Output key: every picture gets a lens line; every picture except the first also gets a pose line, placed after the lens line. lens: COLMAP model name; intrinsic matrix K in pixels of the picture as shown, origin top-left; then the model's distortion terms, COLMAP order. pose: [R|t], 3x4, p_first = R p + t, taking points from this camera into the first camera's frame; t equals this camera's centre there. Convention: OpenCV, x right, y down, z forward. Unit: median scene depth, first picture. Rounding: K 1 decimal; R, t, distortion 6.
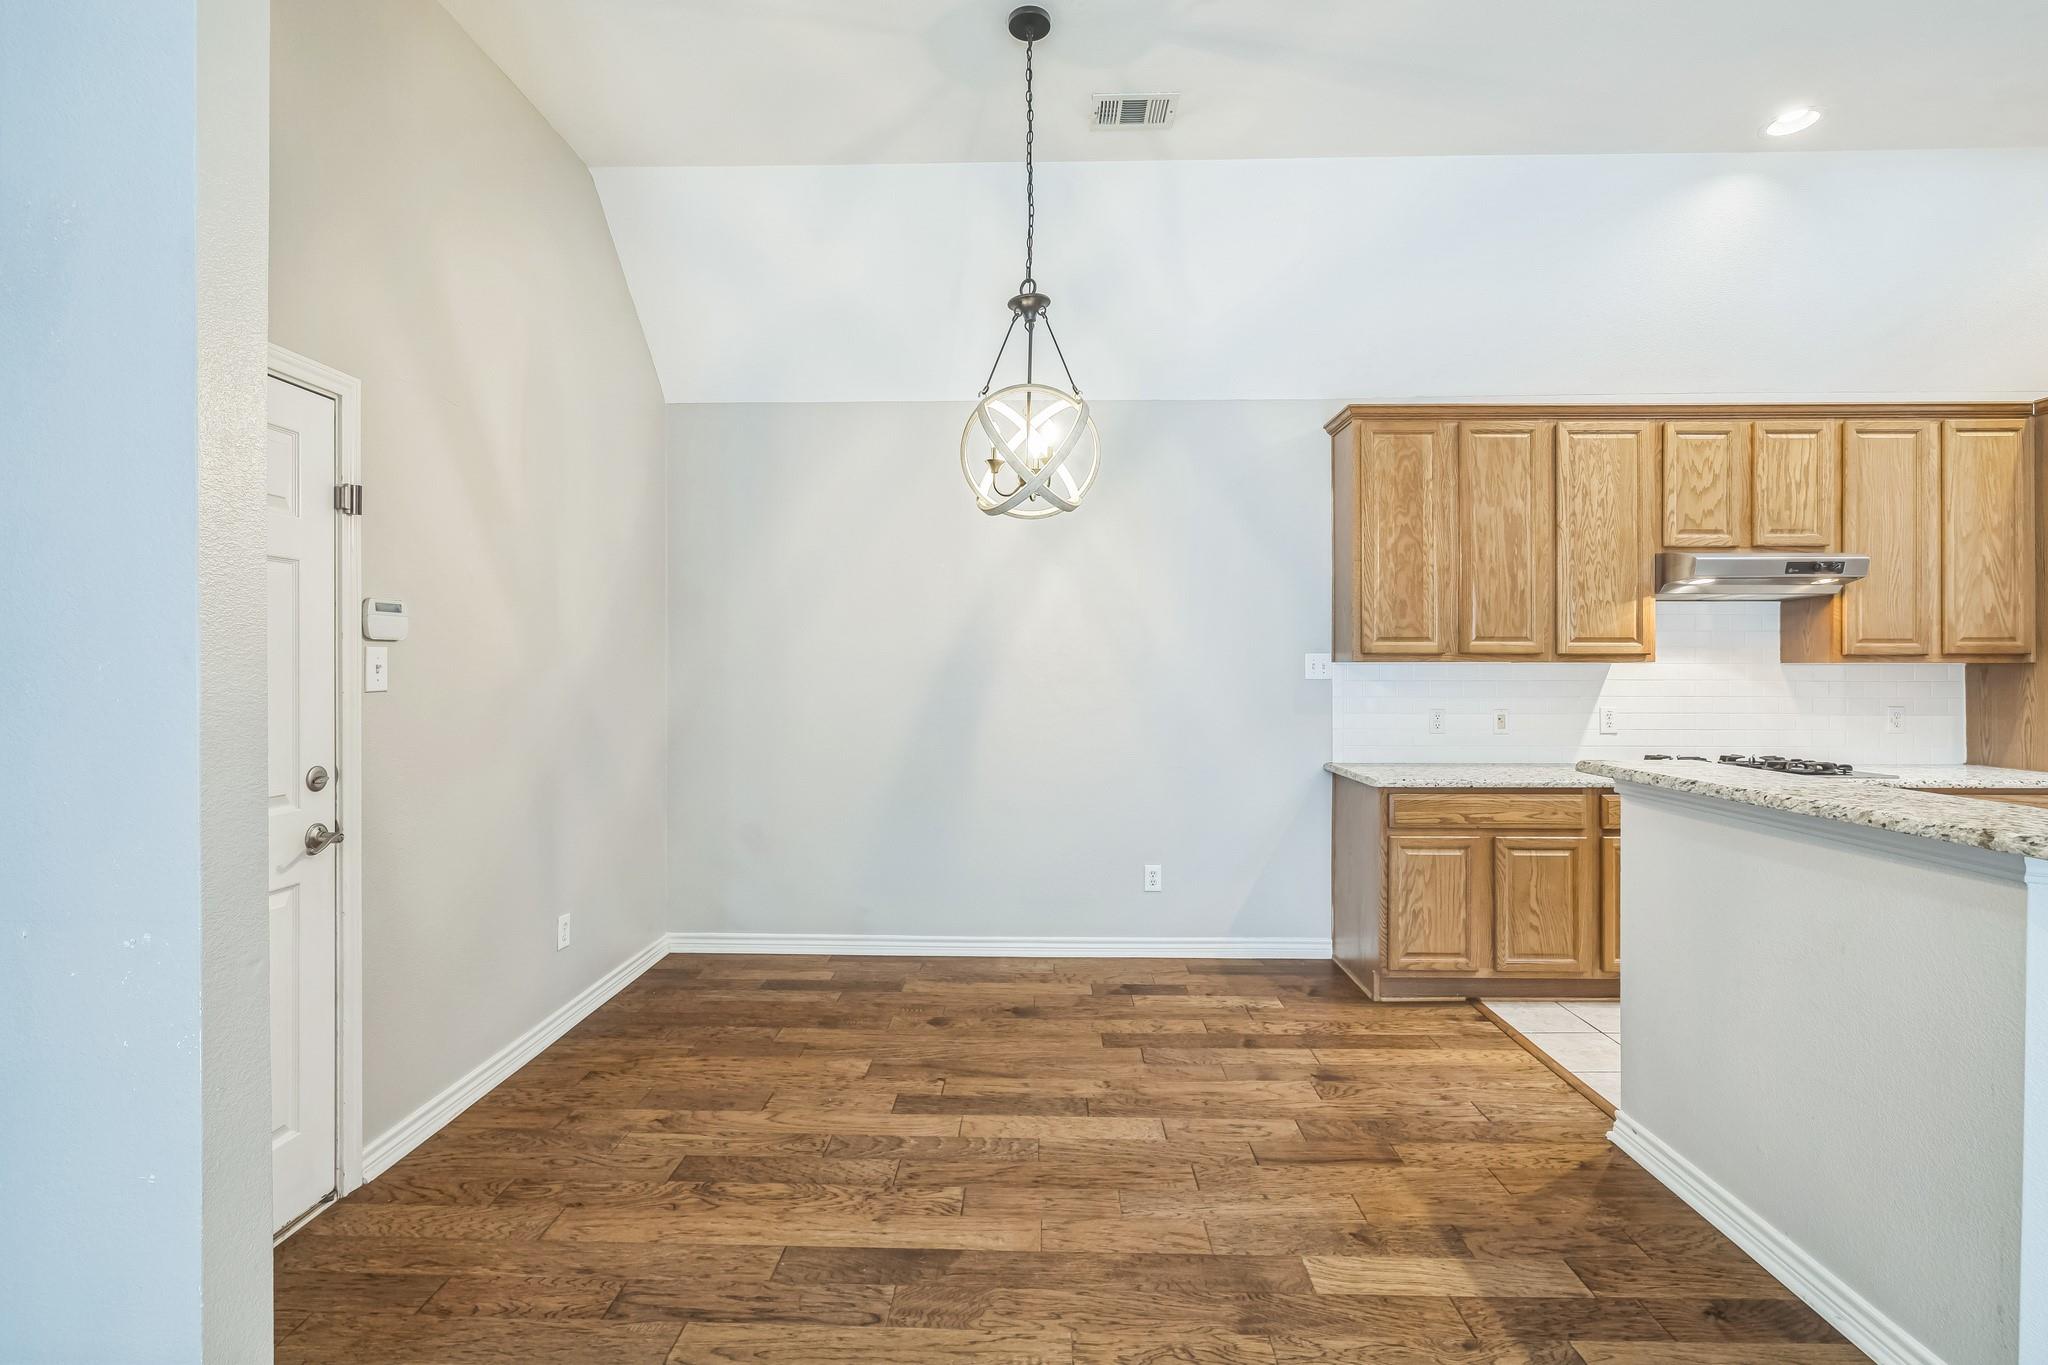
lens RADIAL K [[921.9, 0, 1021.6], [0, 921.9, 671.1], [0, 0, 1]] dist [-0.004863, -0.000385]
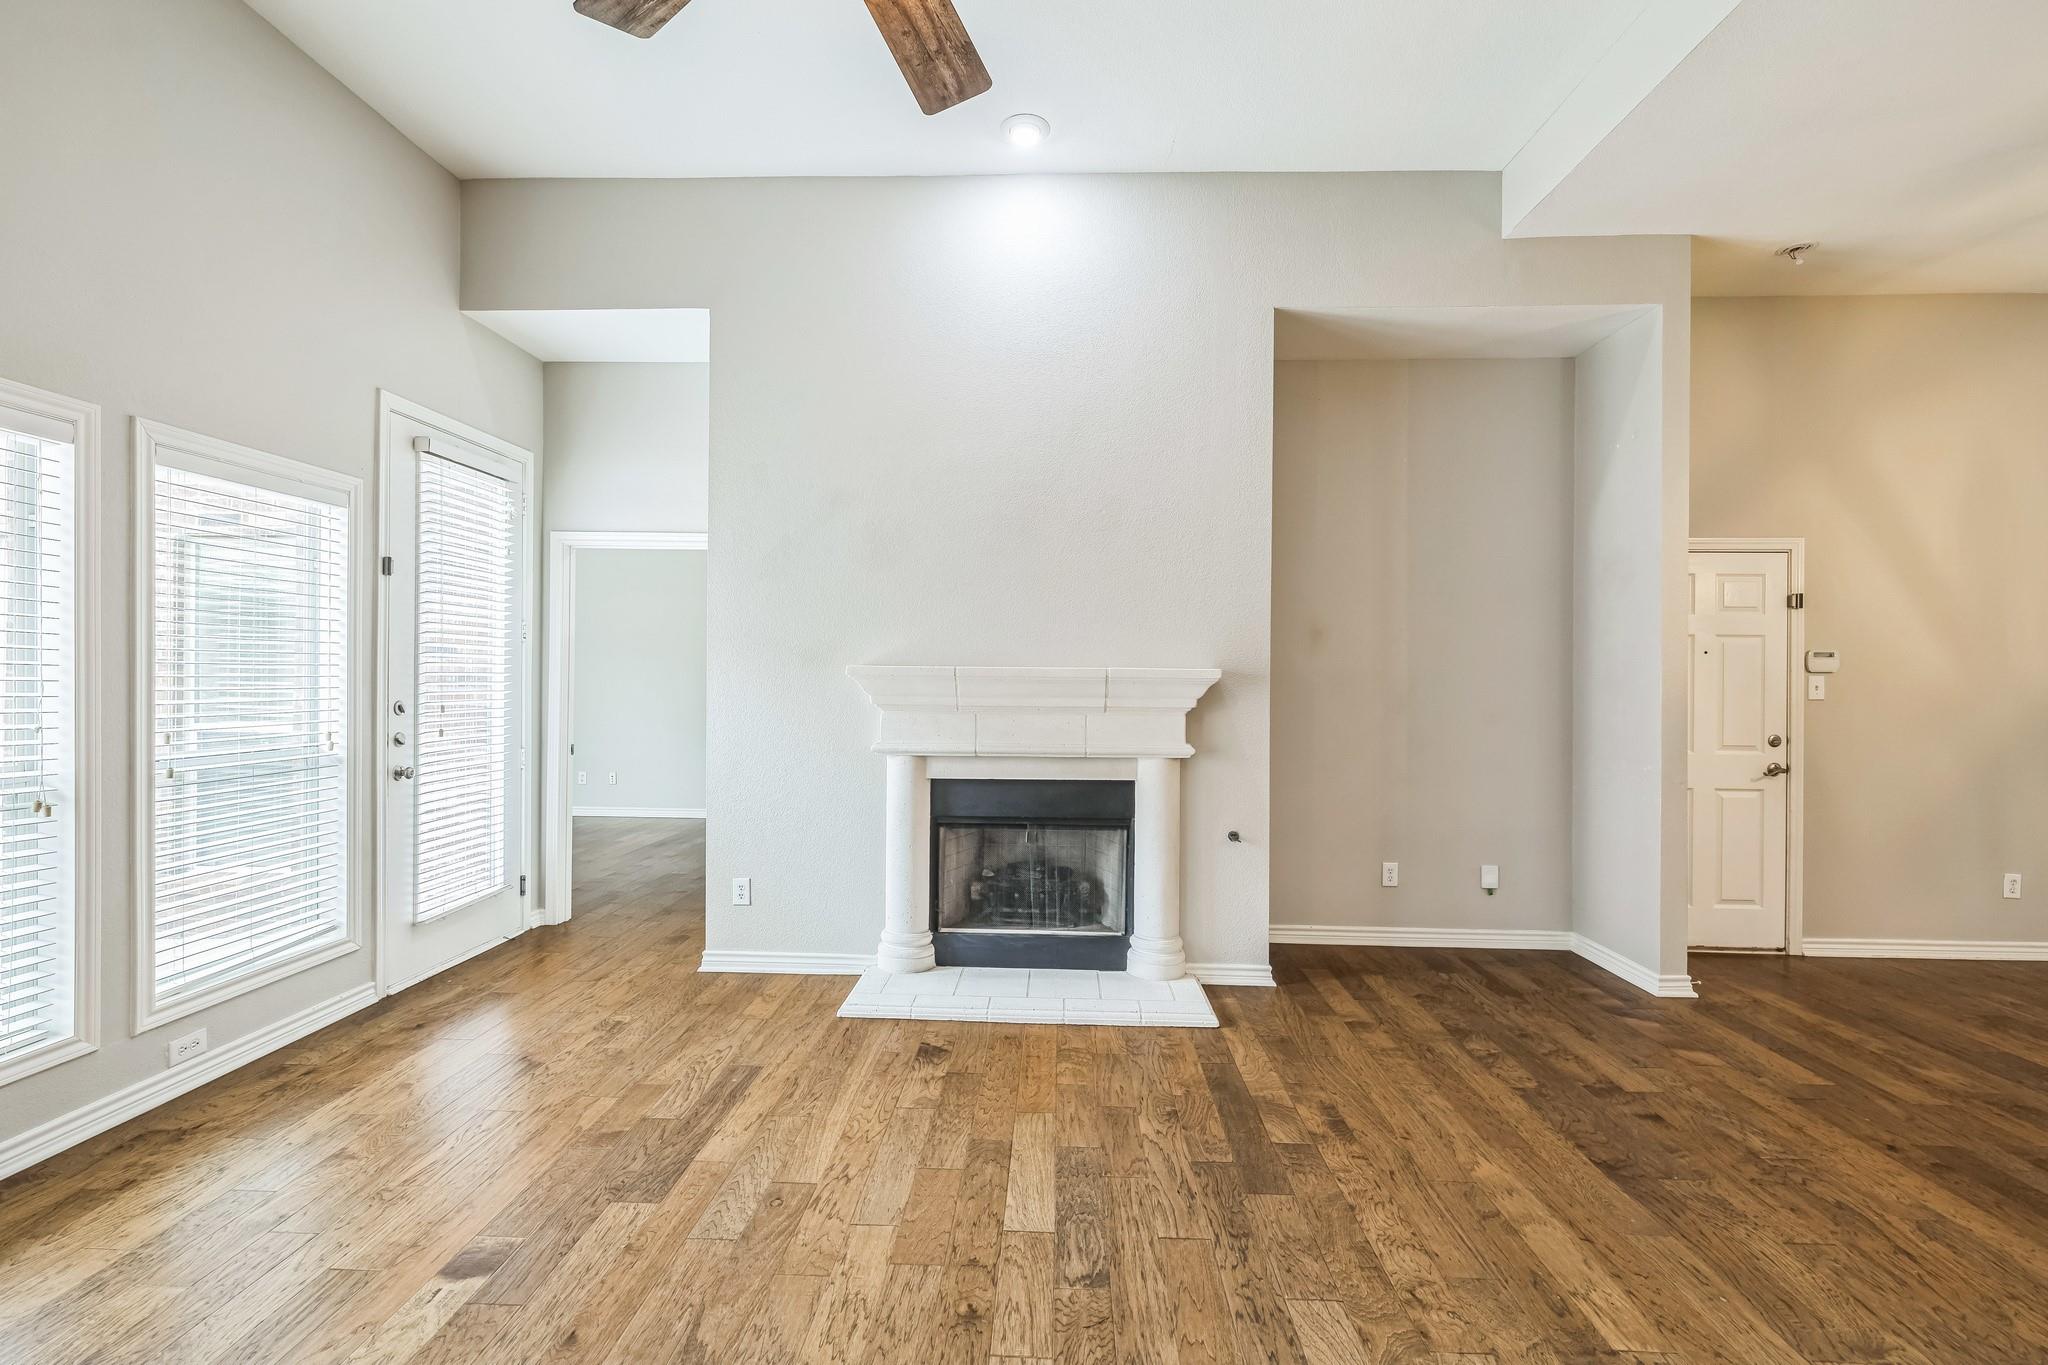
lens RADIAL K [[880.9, 0, 1025.7], [0, 880.9, 680.9], [0, 0, 1]] dist [-0.002114, -0.000158]
pose [[-0.001929, -0.000582, -0.999998, 1.156294], [-0.014545, 0.999894, -0.000553, 0.009046], [0.999892, 0.014544, -0.001937, -0.643015]]
